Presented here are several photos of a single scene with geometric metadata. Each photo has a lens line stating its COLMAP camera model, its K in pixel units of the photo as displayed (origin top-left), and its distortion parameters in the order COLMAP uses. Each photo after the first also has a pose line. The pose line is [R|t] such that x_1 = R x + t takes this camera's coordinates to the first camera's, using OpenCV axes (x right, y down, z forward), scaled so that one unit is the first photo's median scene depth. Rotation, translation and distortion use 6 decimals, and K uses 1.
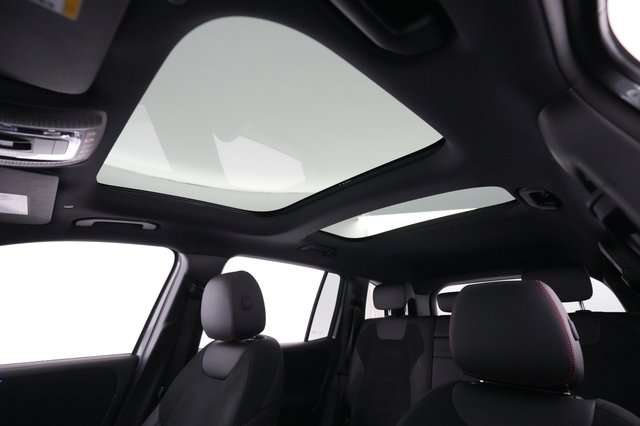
lens RADIAL K [[314.7, 0, 319.5], [0, 314.7, 212.6], [0, 0, 1]] dist [0.006285, 0.000728]
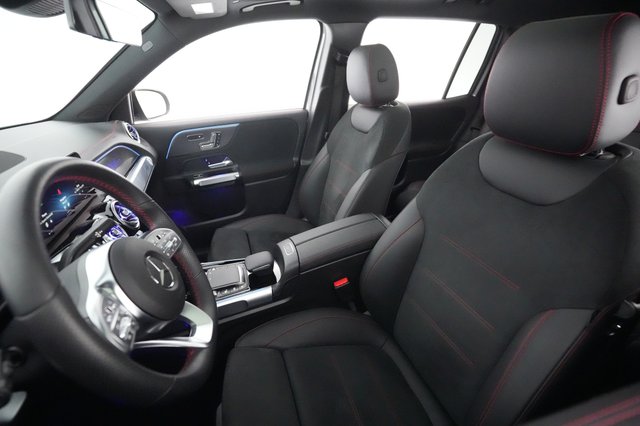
lens RADIAL K [[314.7, 0, 319.0], [0, 314.7, 212.4], [0, 0, 1]] dist [0.006285, 0.000728]
pose [[0.901533, 0.176097, -0.395258, 0.095985], [0.158102, 0.716238, 0.679711, -0.159530], [0.402793, -0.675273, 0.617870, -0.133402]]
